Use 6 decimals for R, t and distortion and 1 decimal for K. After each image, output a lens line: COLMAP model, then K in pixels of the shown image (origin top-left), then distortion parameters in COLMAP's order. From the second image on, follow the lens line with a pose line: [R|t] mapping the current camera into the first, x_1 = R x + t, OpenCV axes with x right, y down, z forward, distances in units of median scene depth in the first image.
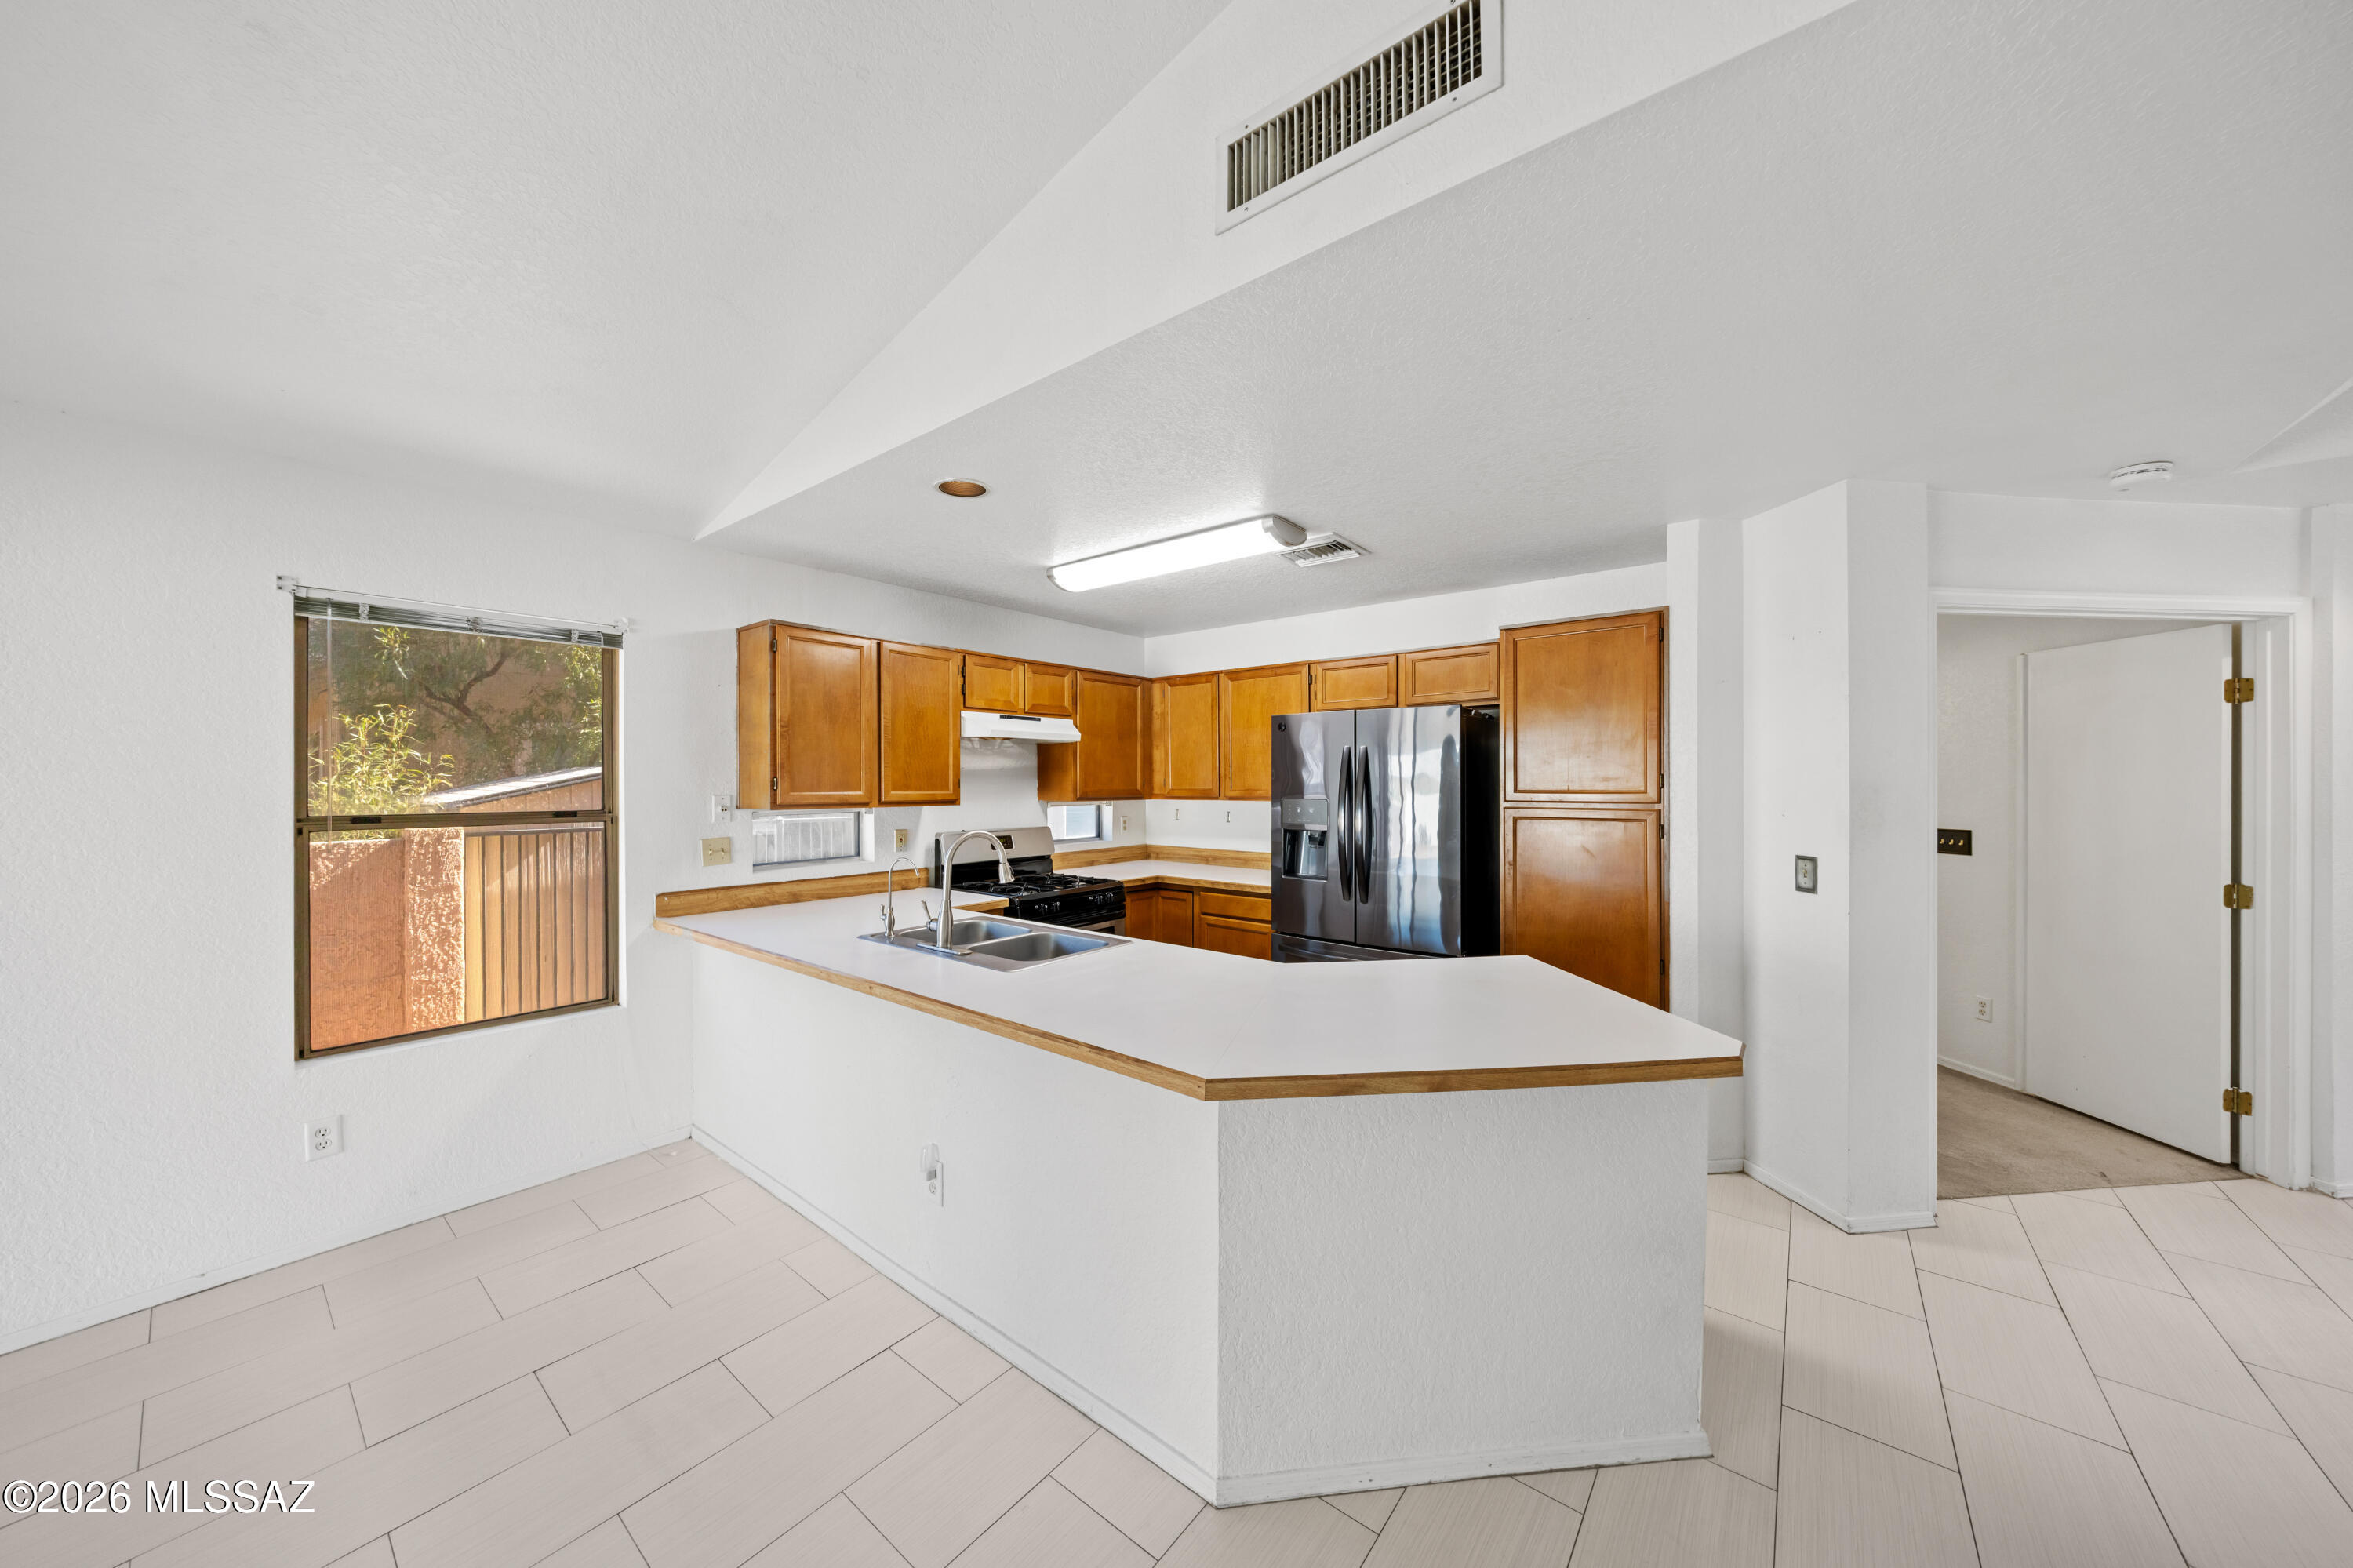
lens RADIAL K [[791.1, 0, 1176.5], [0, 791.1, 784.0], [0, 0, 1]] dist [-0.001240, -0.000102]
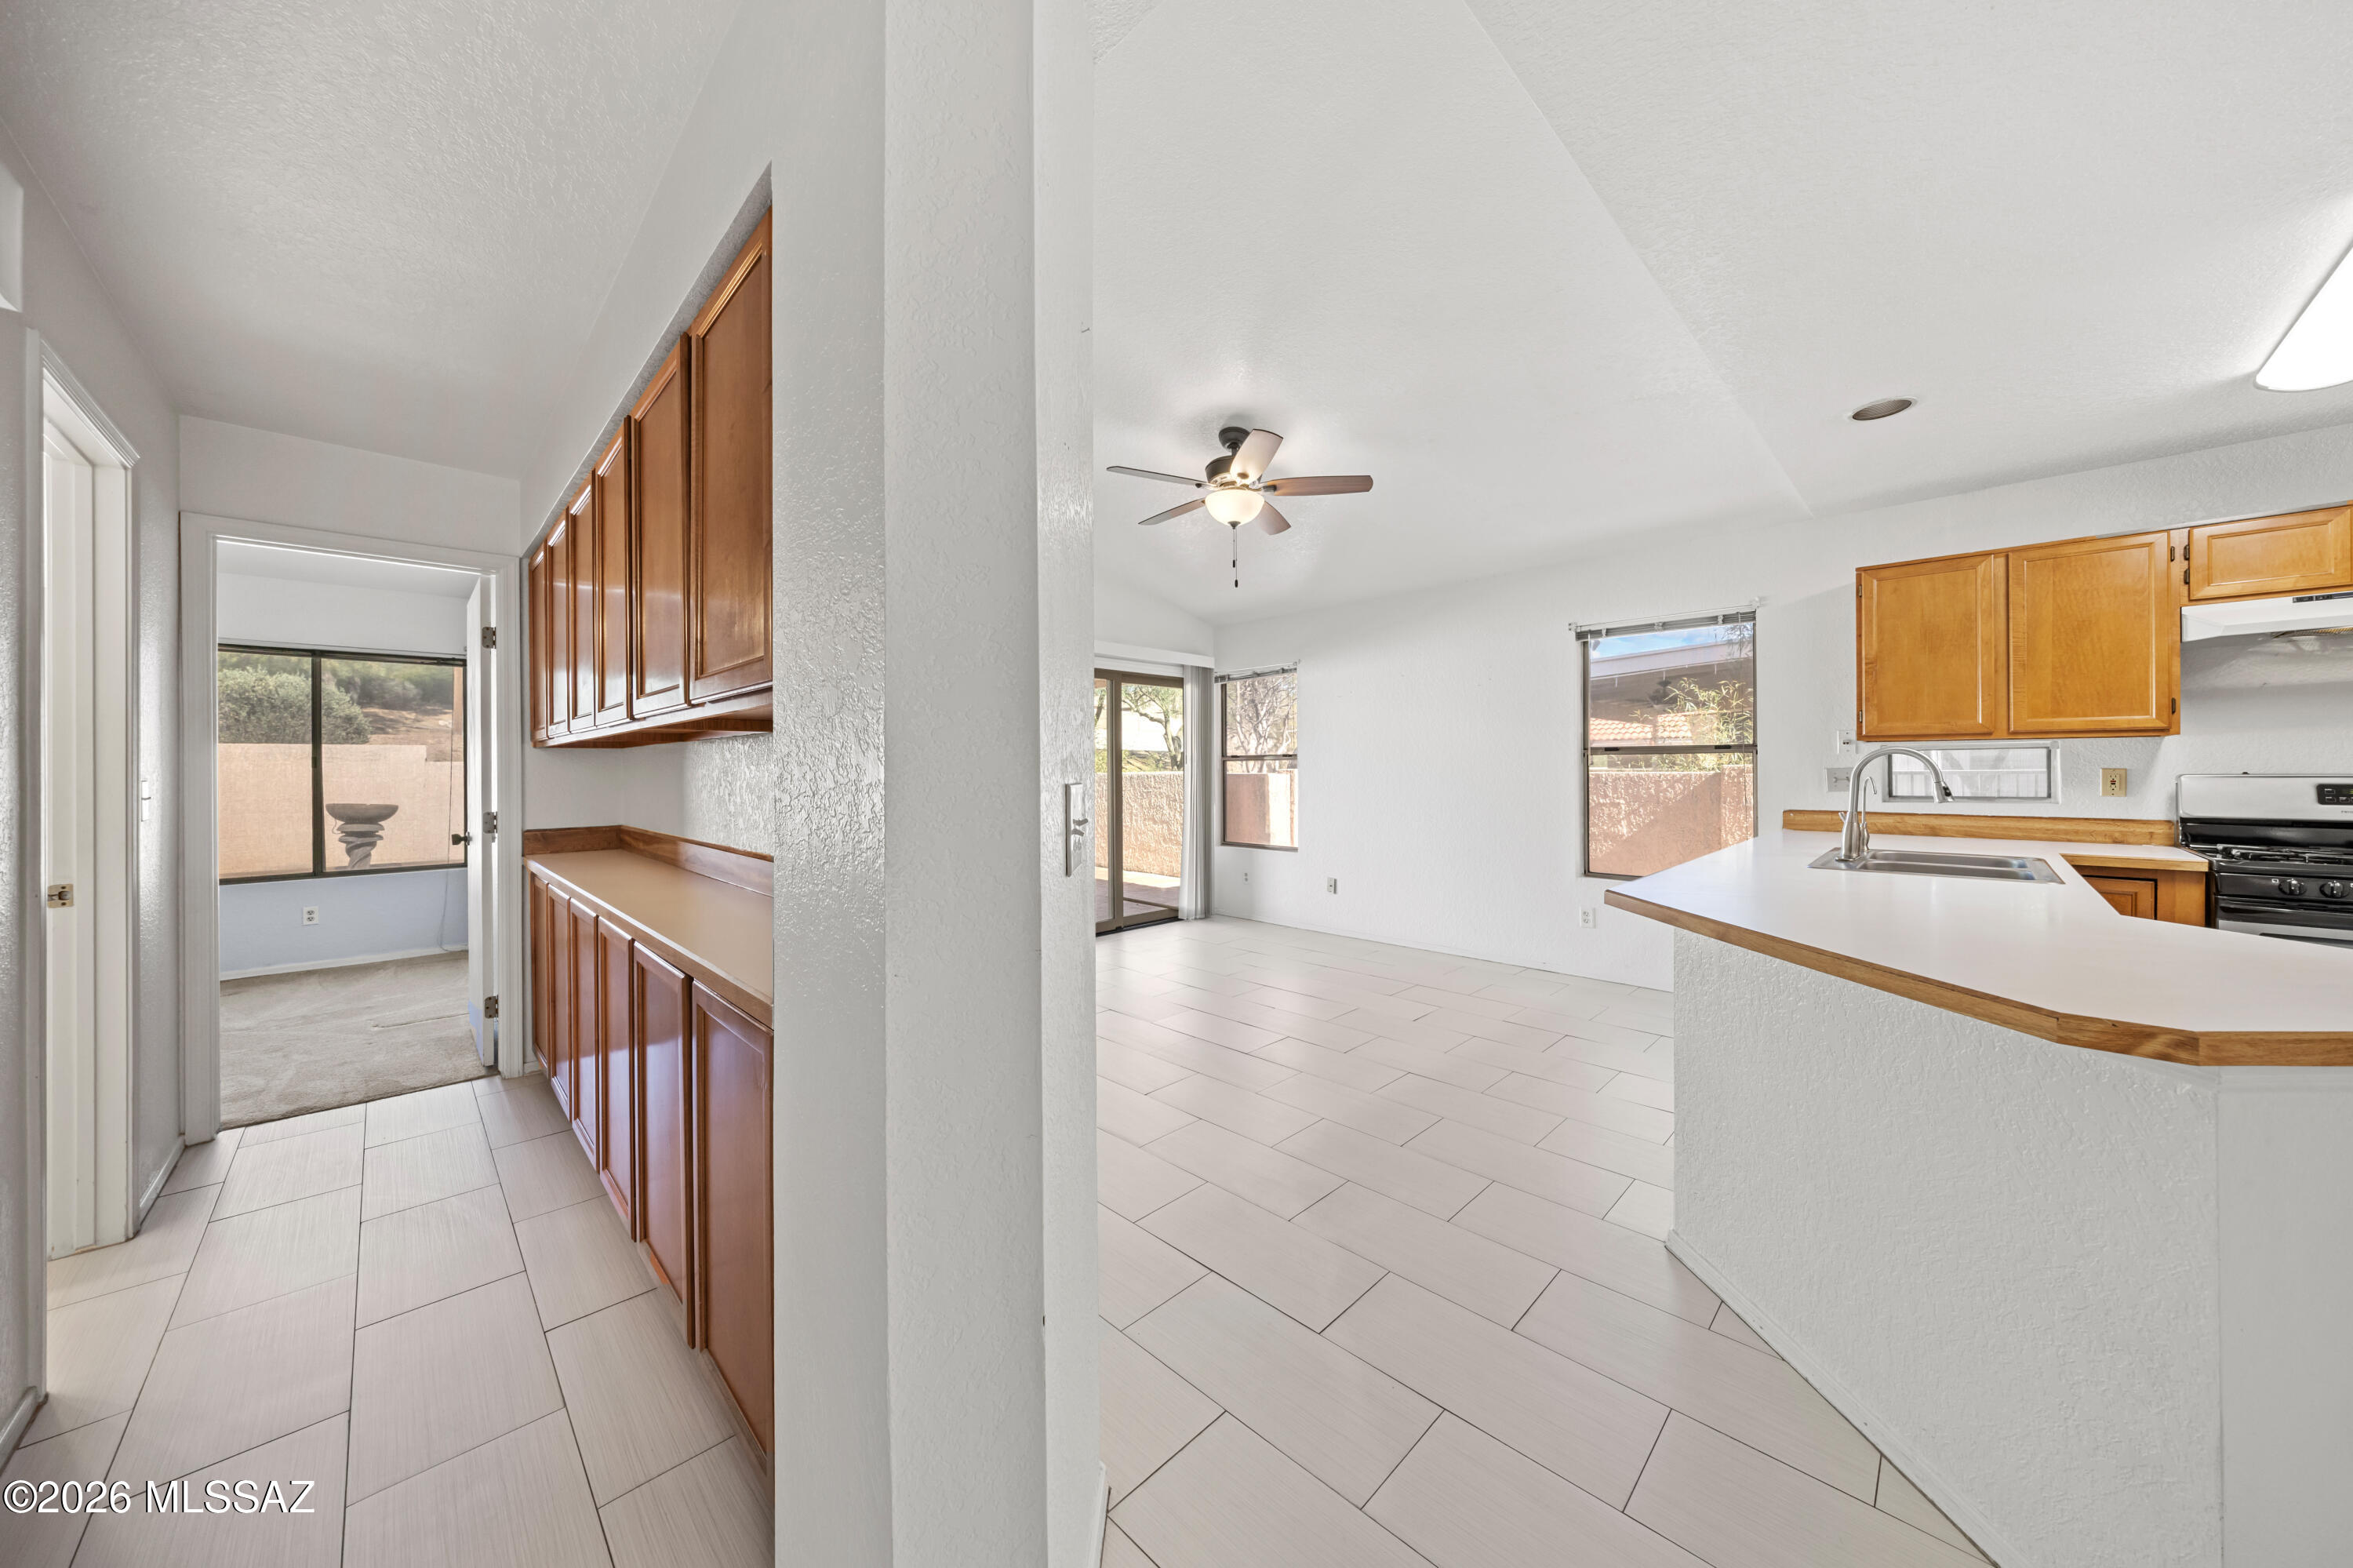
lens RADIAL K [[805.8, 0, 1164.4], [0, 805.8, 771.2], [0, 0, 1]] dist [-0.000861, -0.000113]
pose [[-0.120873, 0.003048, -0.992663, 0.674191], [-0.000408, 0.999995, 0.003120, 0.068077], [0.992668, 0.000782, -0.120871, 0.165952]]
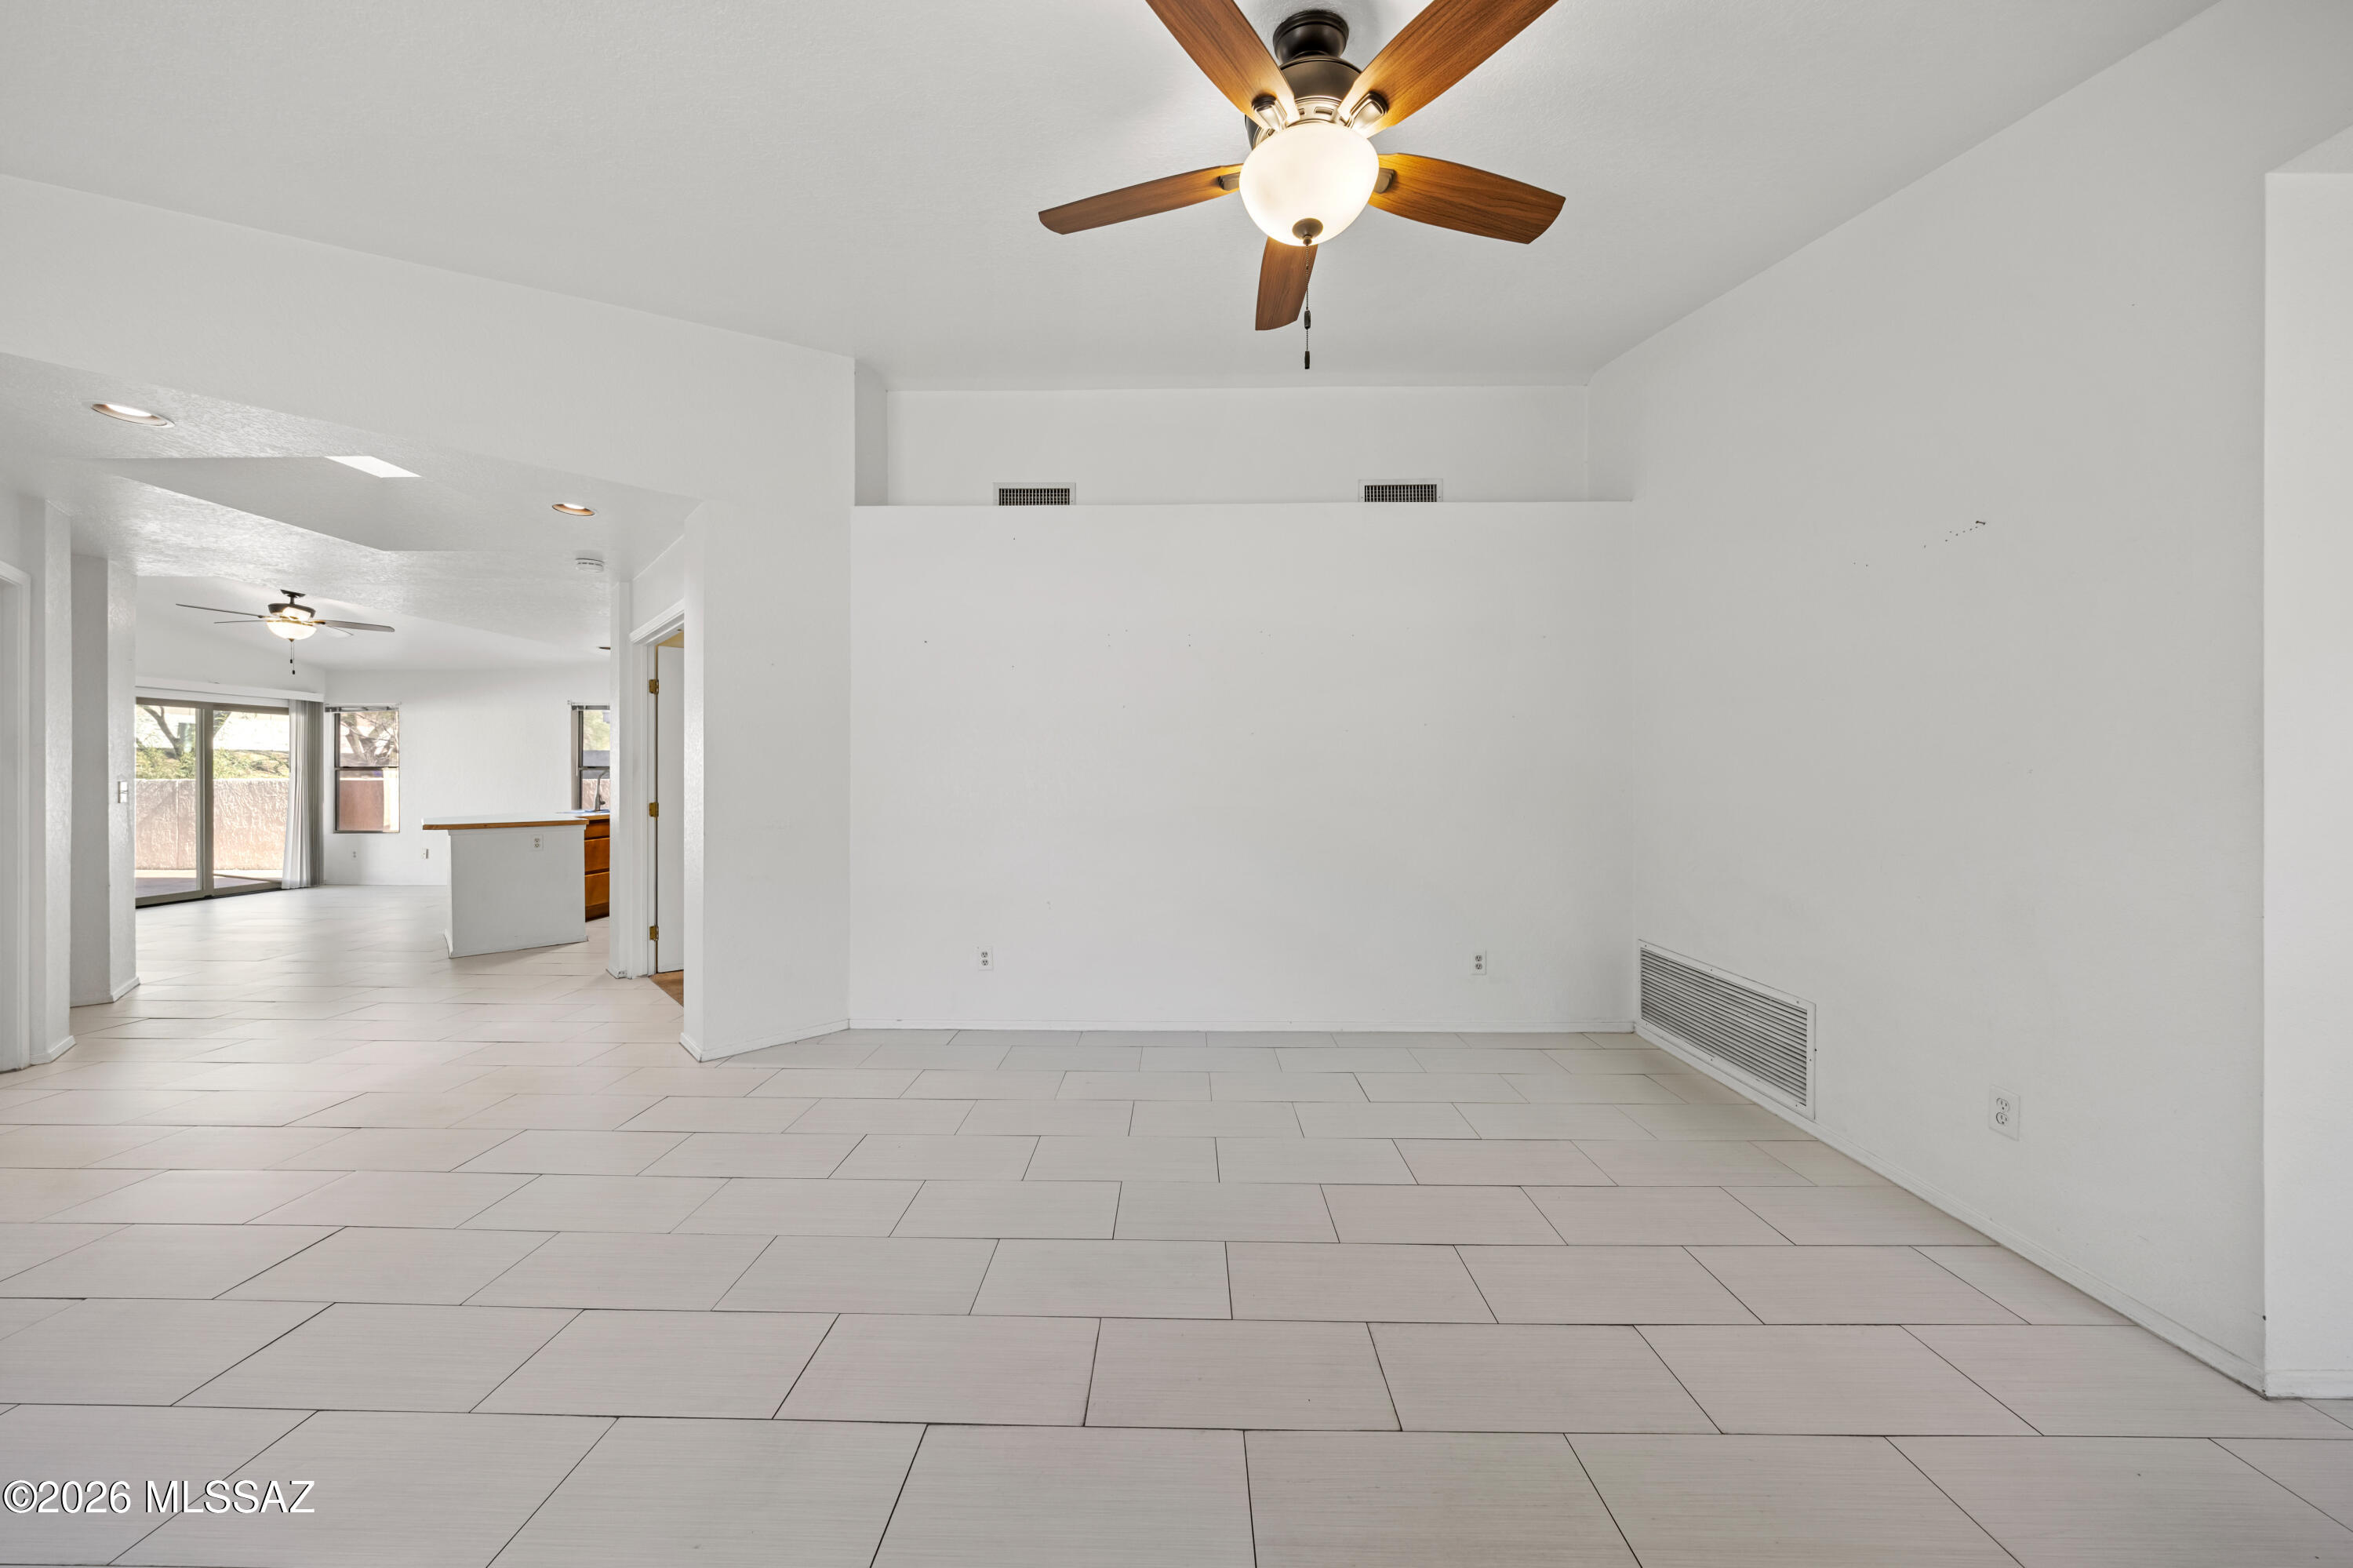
lens RADIAL K [[805.8, 0, 1164.4], [0, 805.8, 771.2], [0, 0, 1]] dist [-0.000861, -0.000113]
pose [[0.599675, -0.003482, -0.800236, 2.534139], [-0.004455, 0.999961, -0.007690, 0.059582], [0.800232, 0.008177, 0.599635, 0.689176]]
